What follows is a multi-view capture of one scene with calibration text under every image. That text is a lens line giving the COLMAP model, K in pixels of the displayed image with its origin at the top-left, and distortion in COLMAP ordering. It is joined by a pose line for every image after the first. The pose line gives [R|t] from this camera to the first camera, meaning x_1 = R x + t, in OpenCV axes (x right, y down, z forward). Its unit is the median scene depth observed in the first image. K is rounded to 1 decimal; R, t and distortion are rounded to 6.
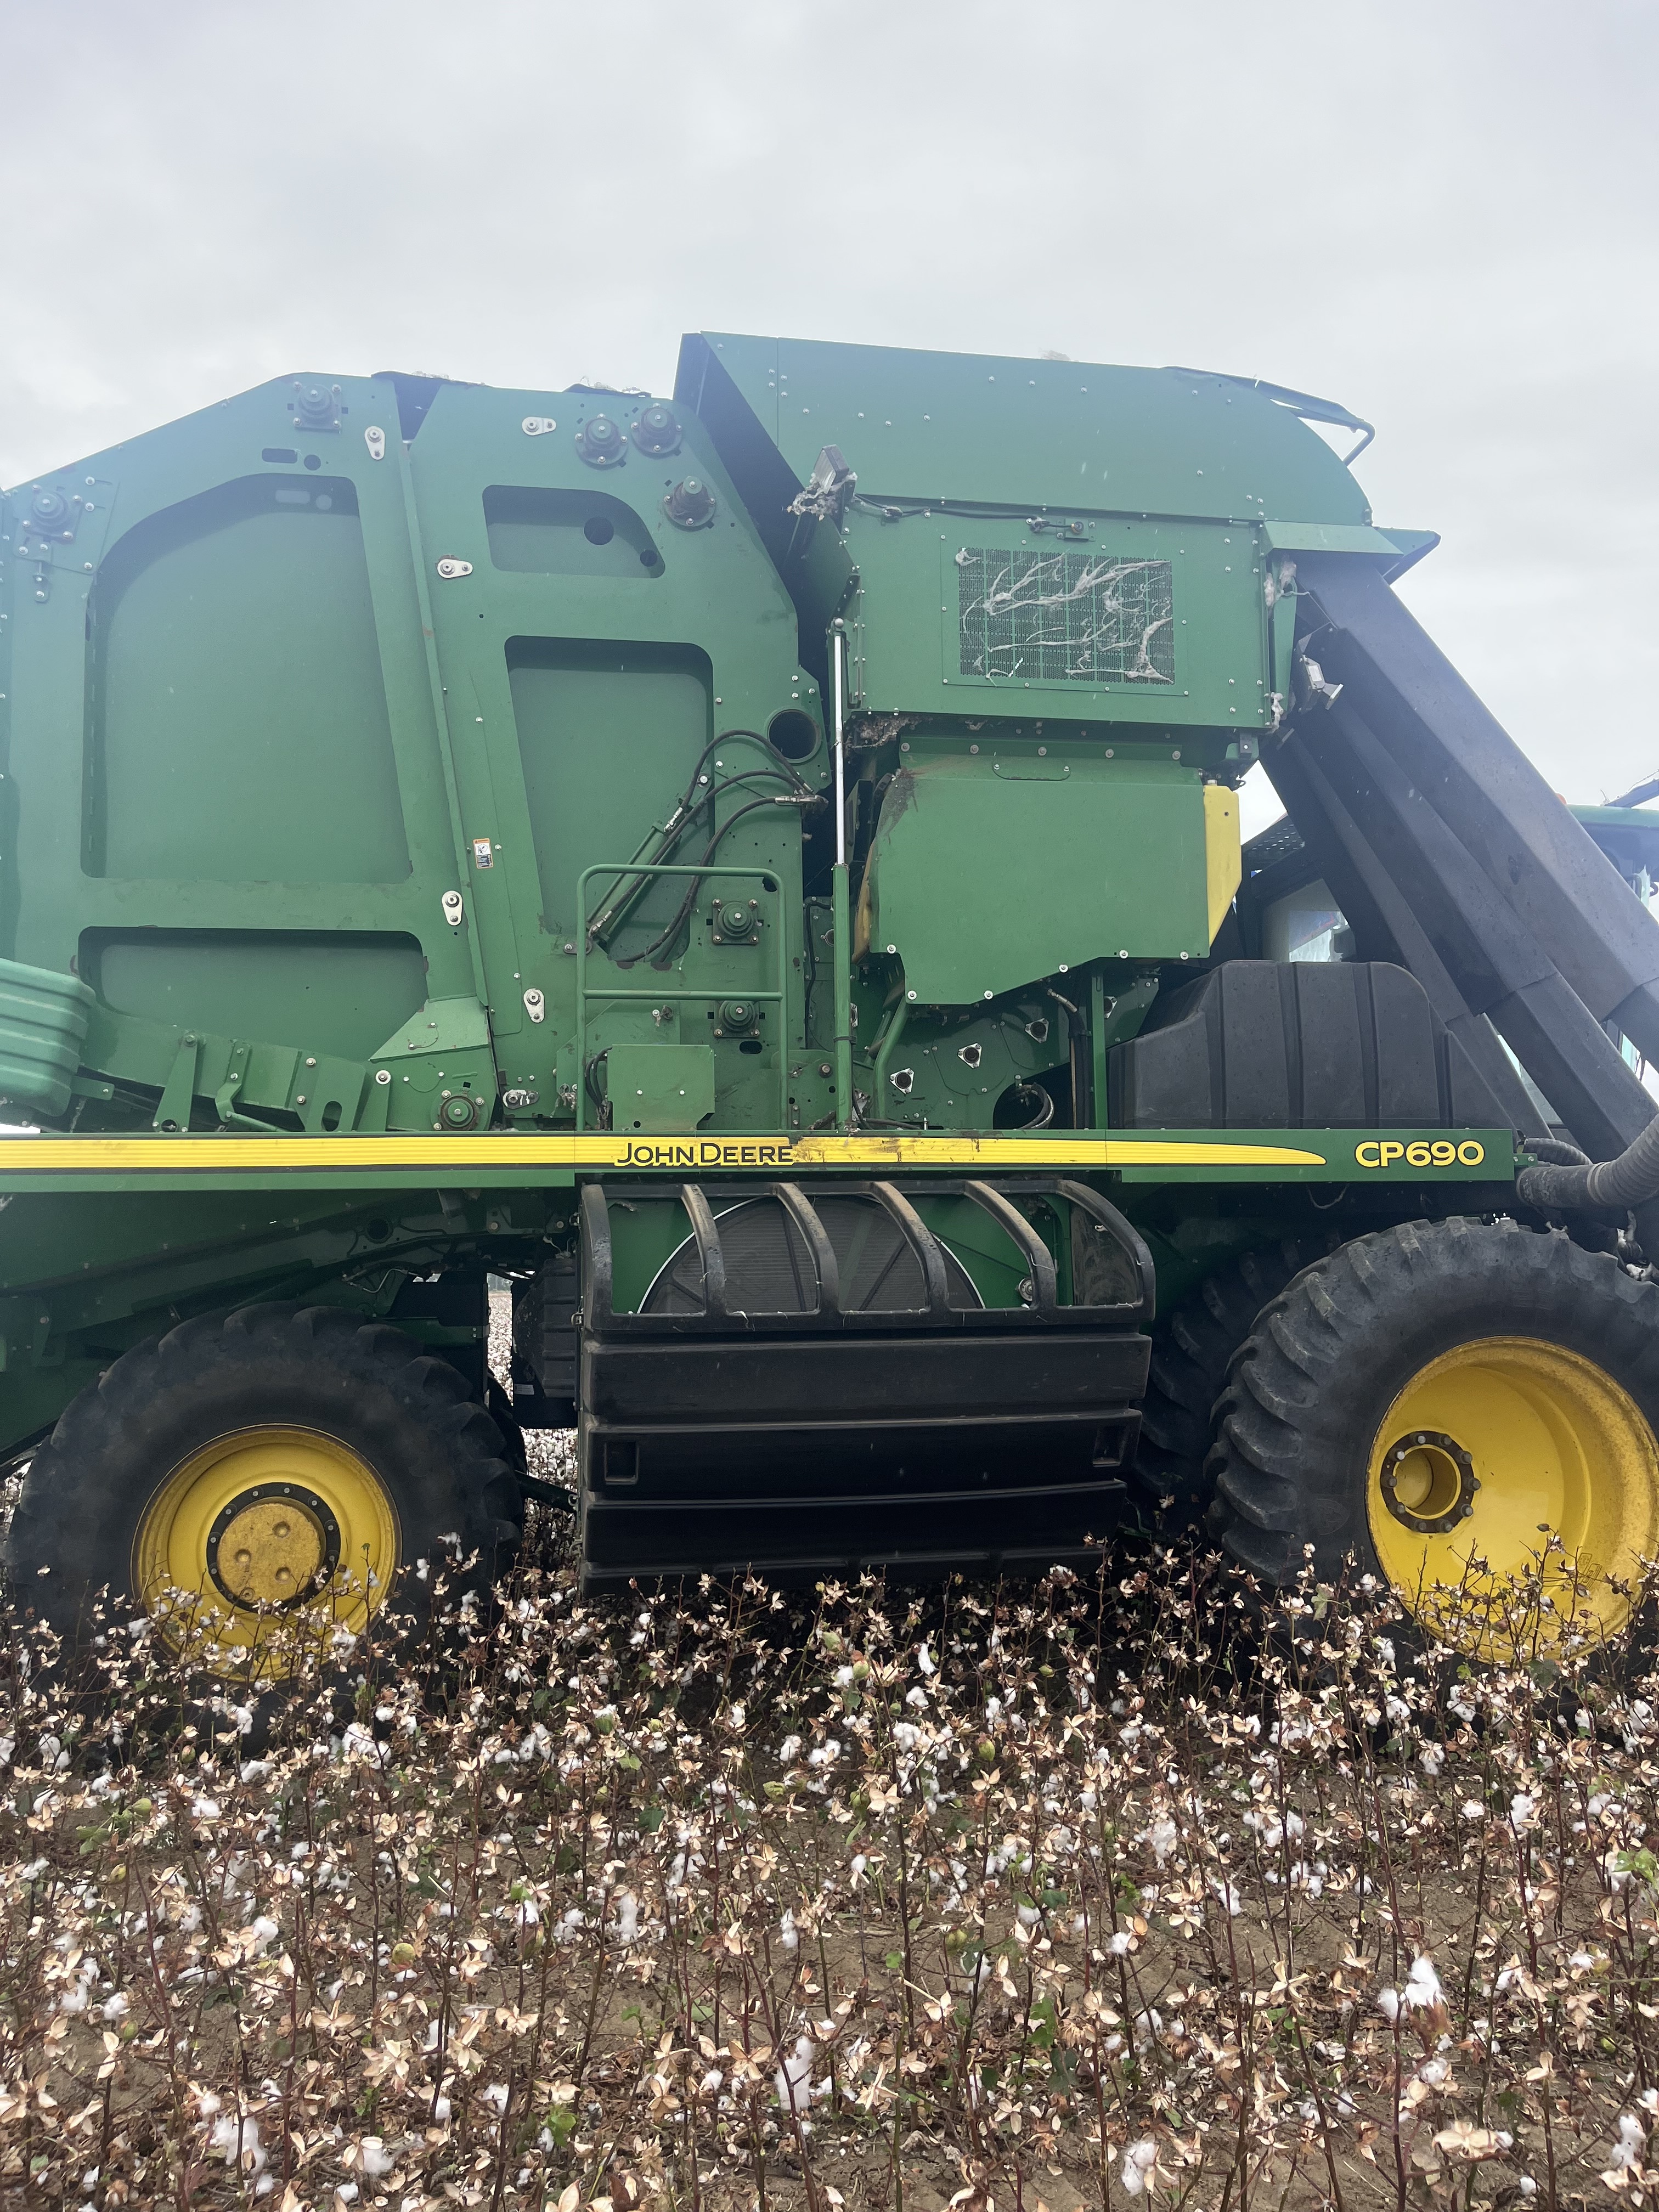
lens RADIAL K [[1680.2, 0, 829.5], [0, 1680.2, 1106.0], [0, 0, 1]] dist [0.051761, -0.001219]
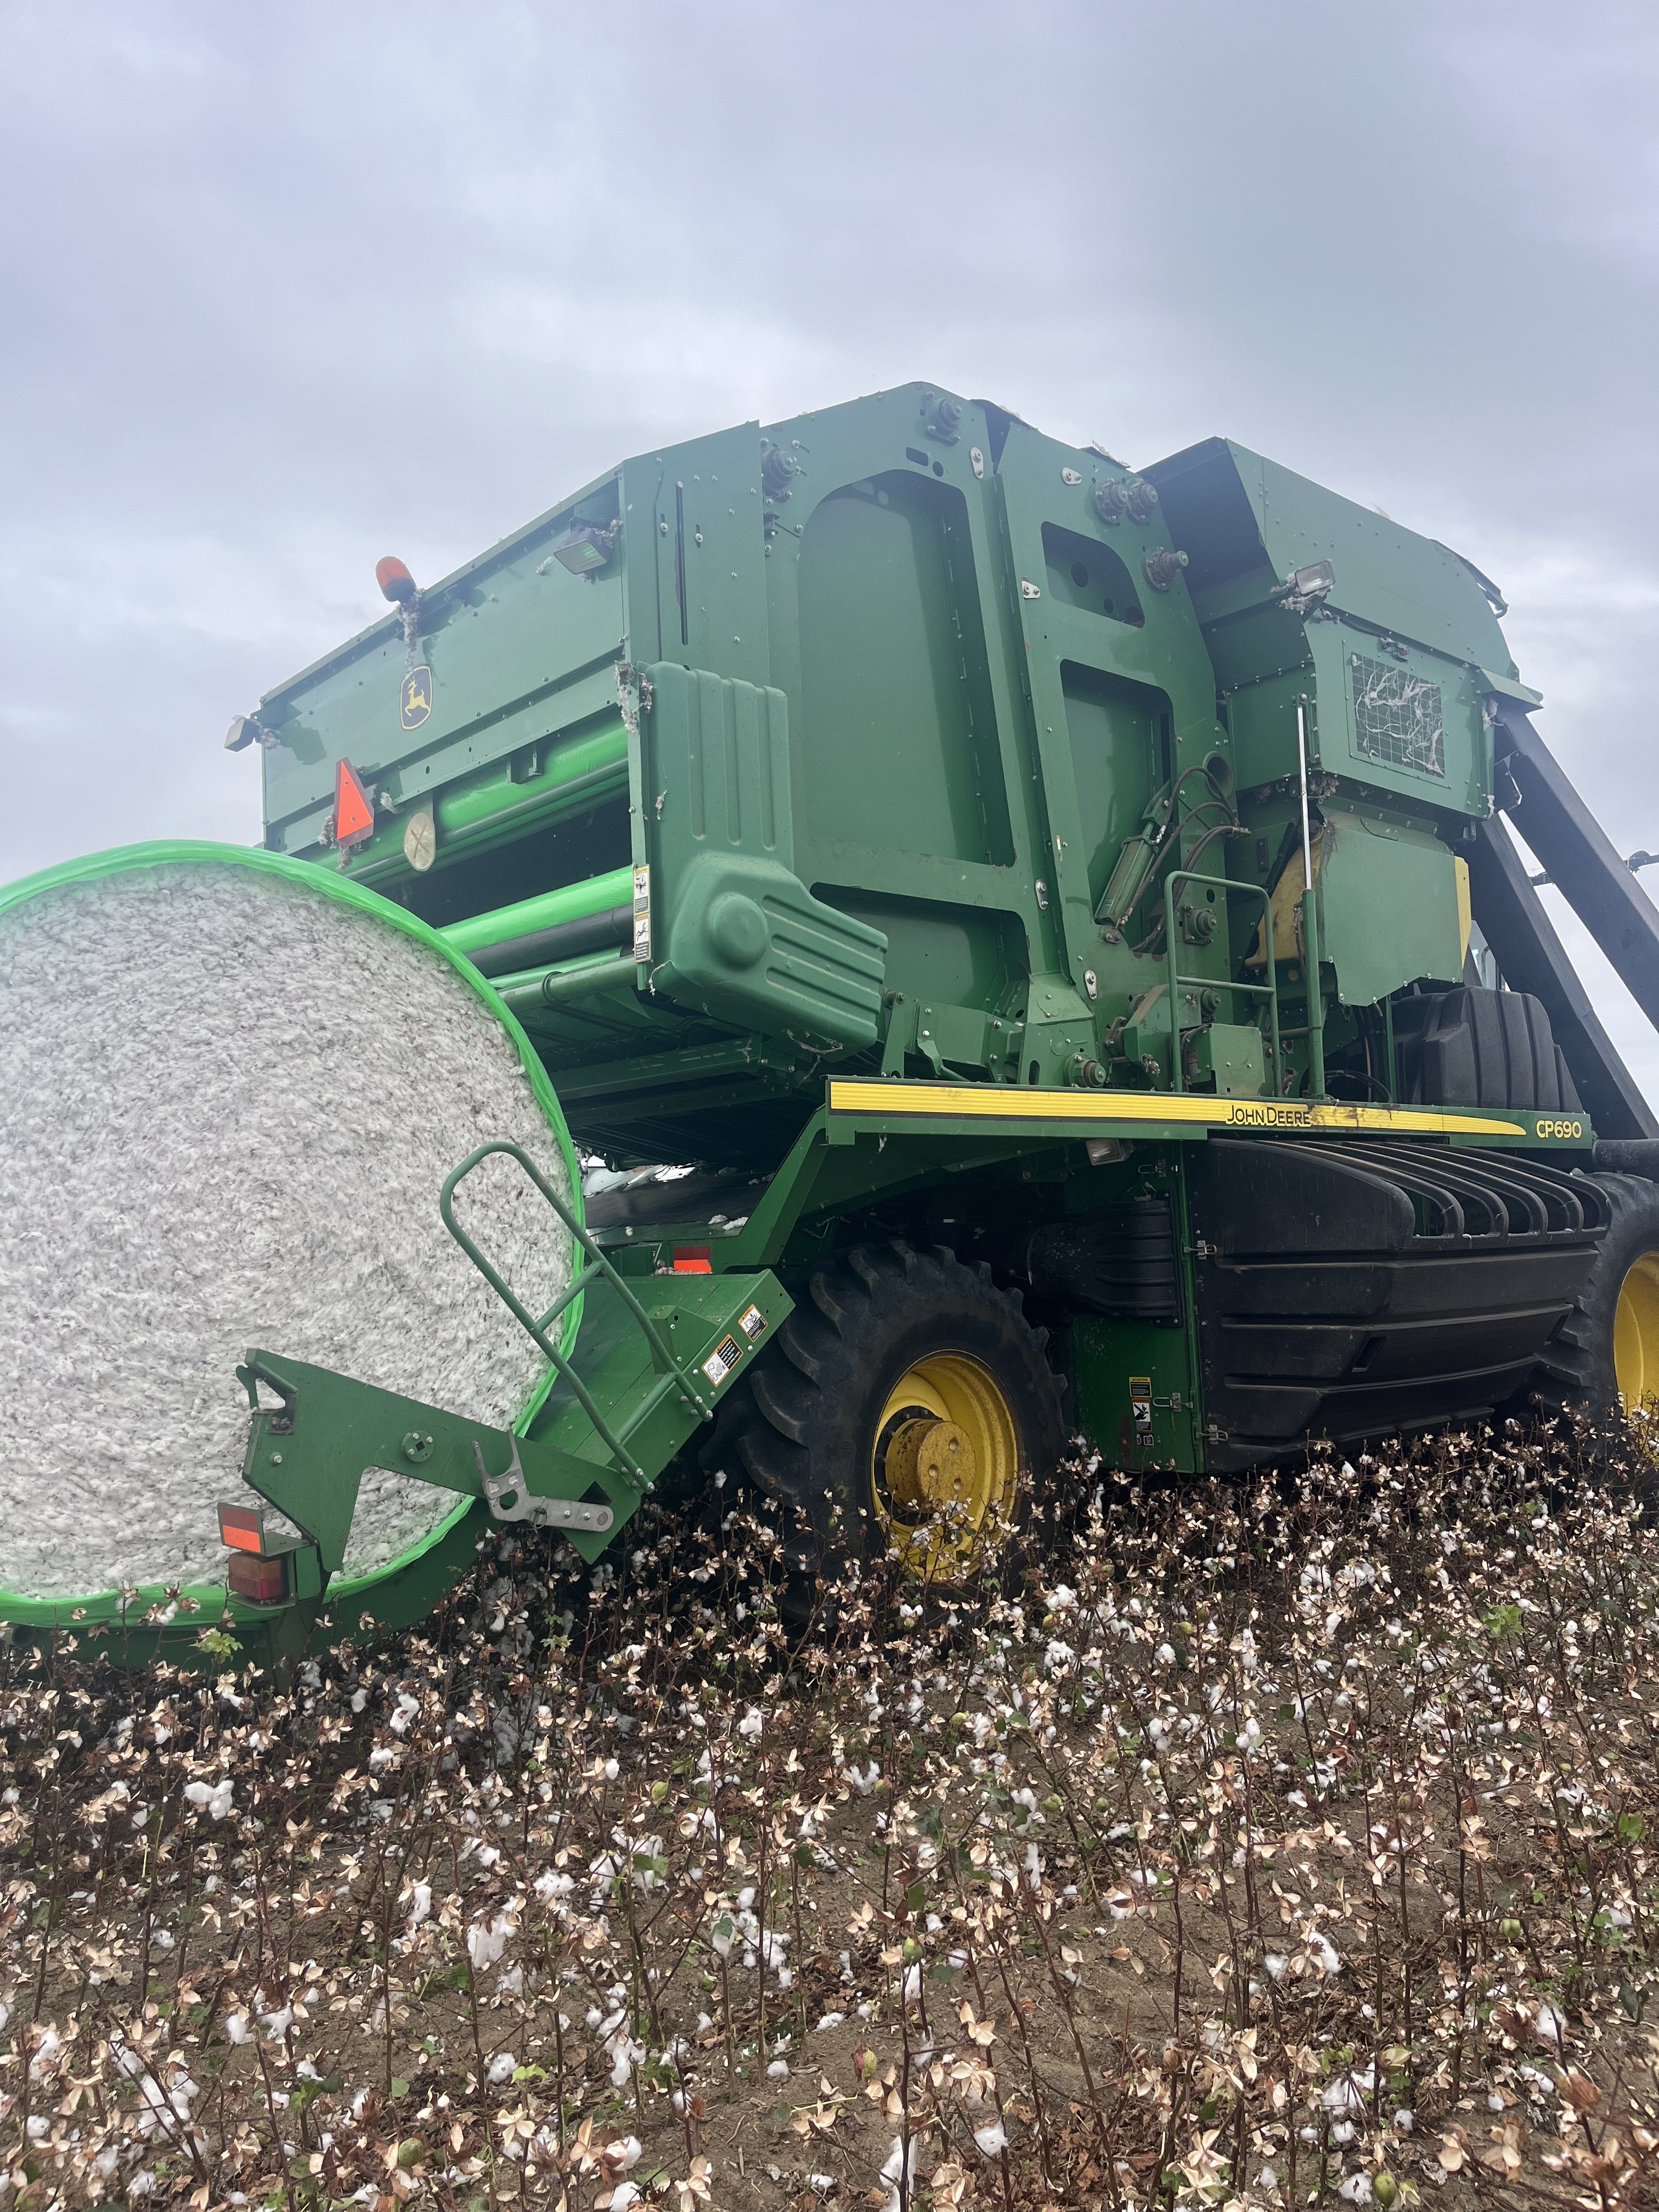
lens RADIAL K [[1644.4, 0, 831.0], [0, 1644.4, 1118.8], [0, 0, 1]] dist [0.064119, 0.000135]
pose [[0.842689, 0.025720, 0.537786, -0.944589], [-0.035615, 0.999333, 0.008013, 0.030380], [-0.537222, -0.025906, 0.843043, 0.136345]]
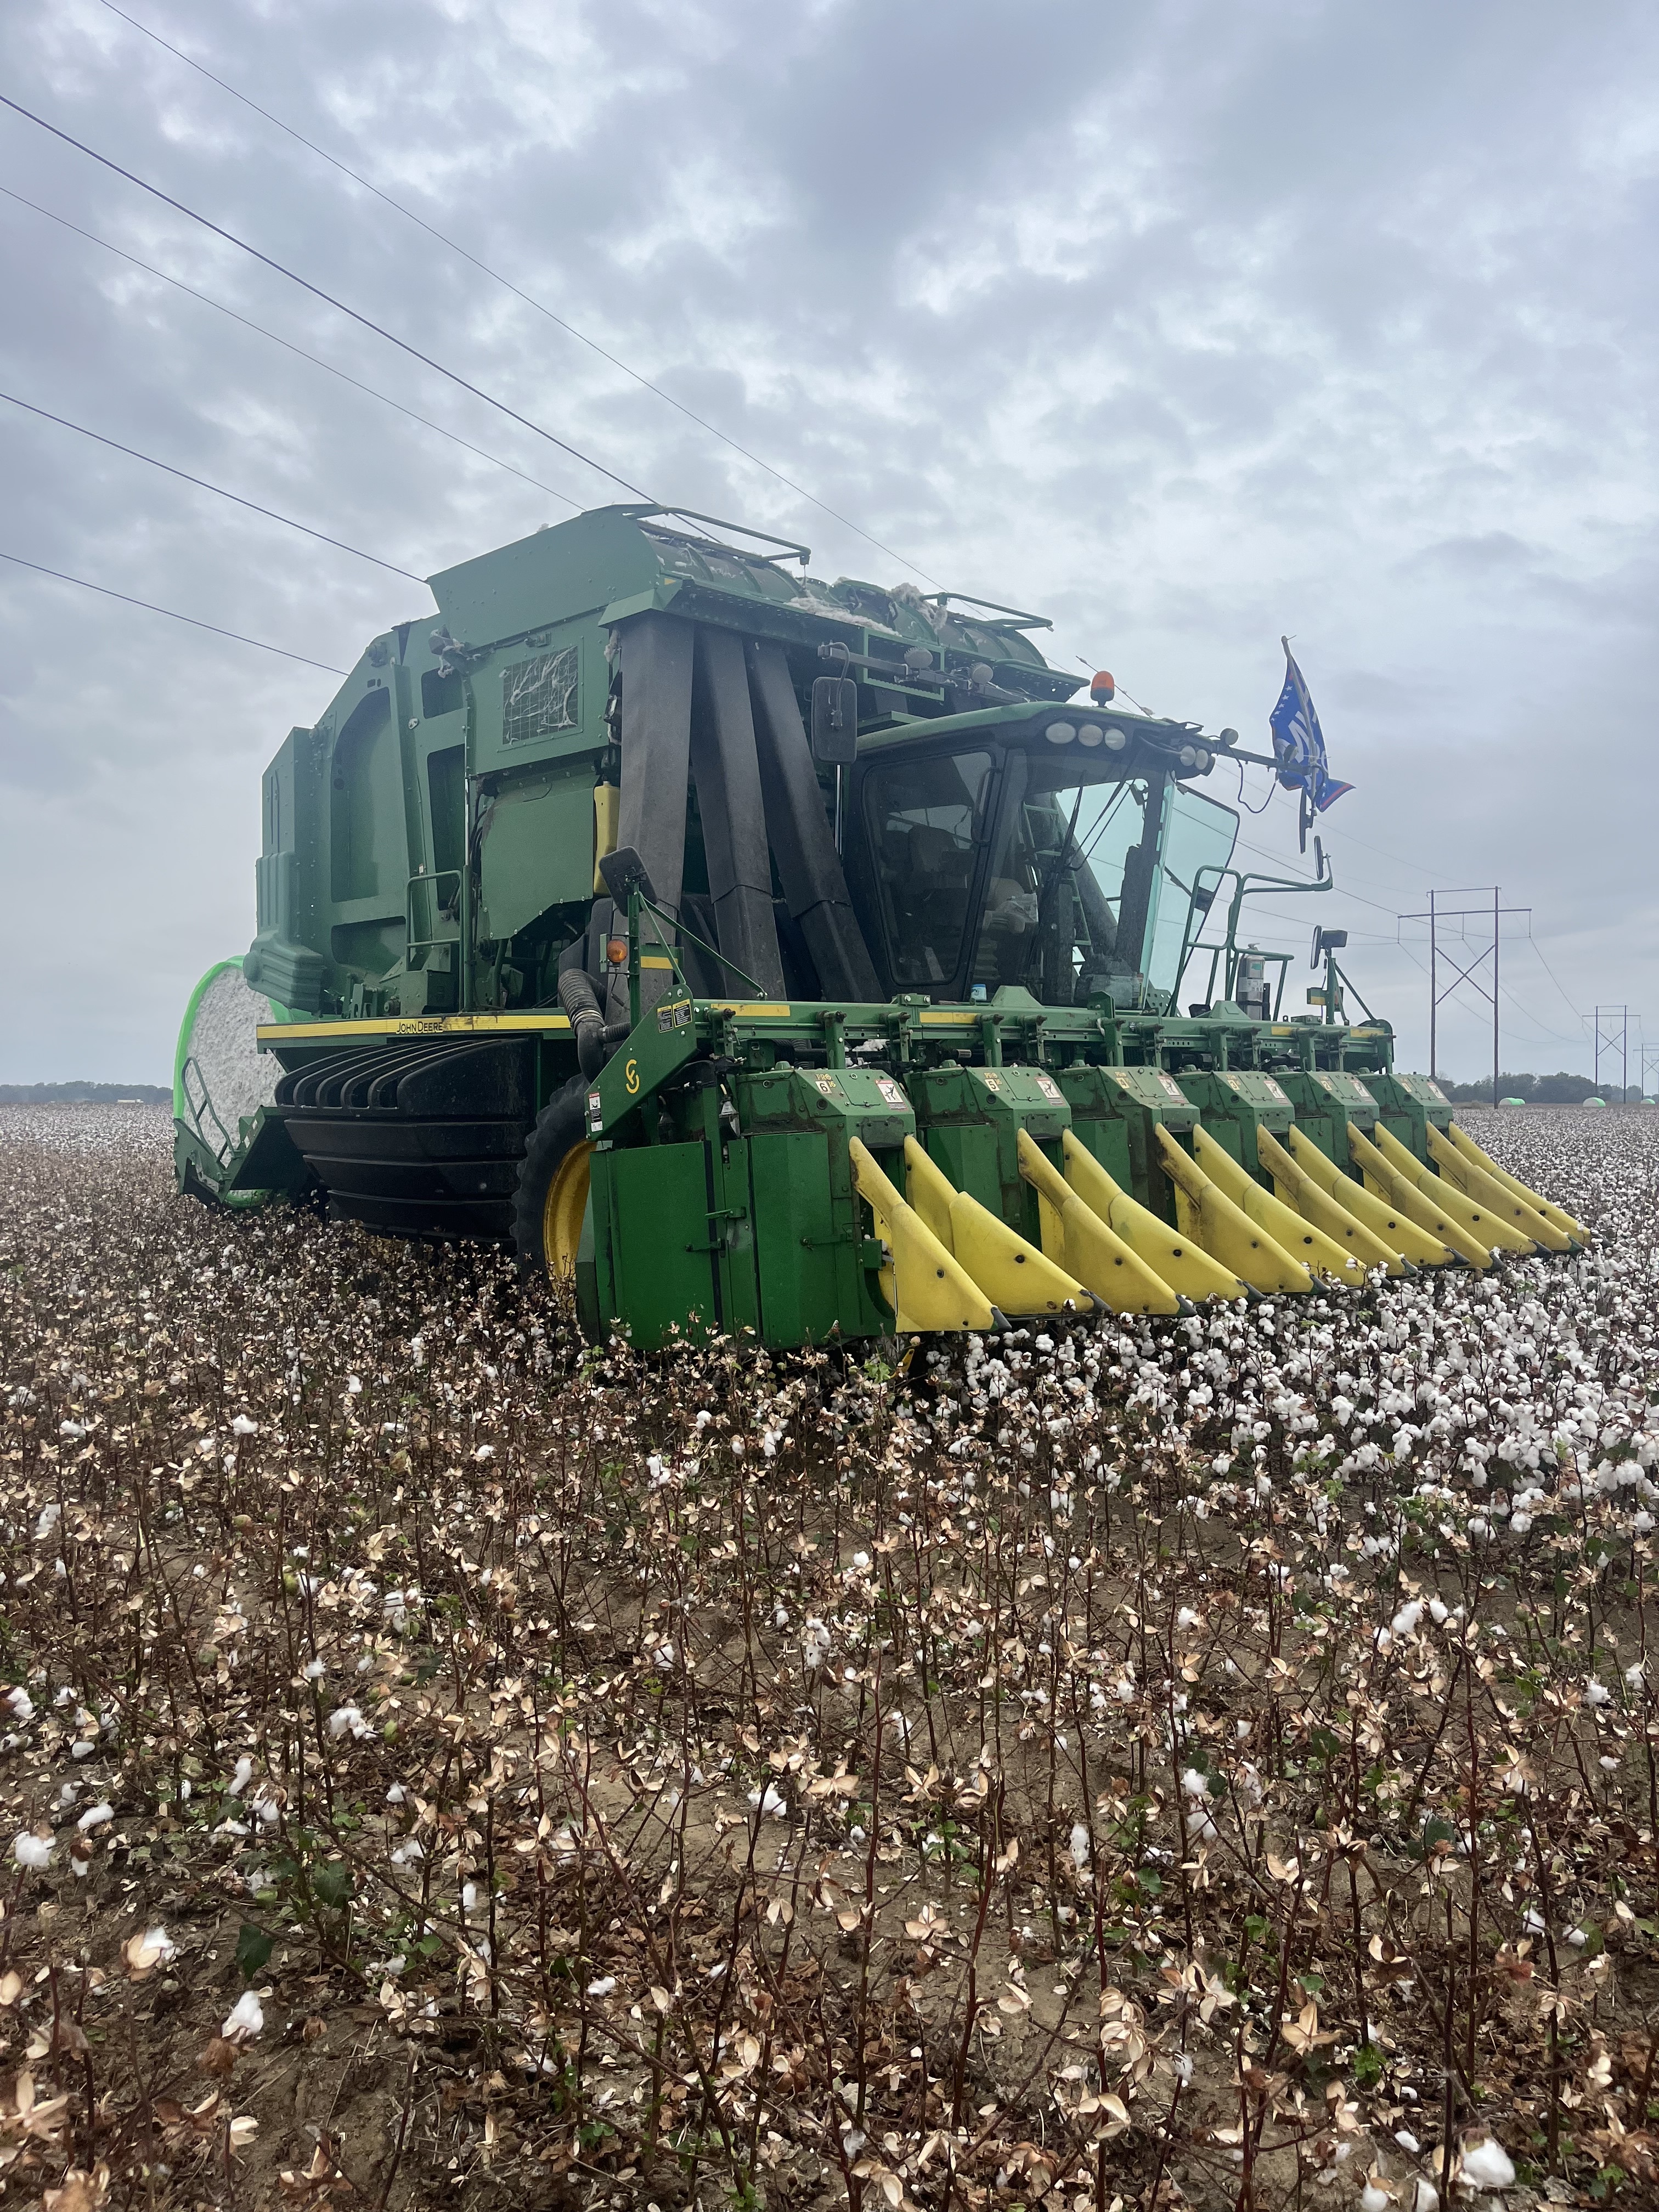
lens RADIAL K [[1644.4, 0, 831.0], [0, 1644.4, 1118.8], [0, 0, 1]] dist [0.064119, 0.000135]
pose [[0.563655, 0.036624, -0.825198, 1.690977], [0.076834, 0.992361, 0.096525, -0.013714], [0.822429, -0.117810, 0.556535, 0.290432]]
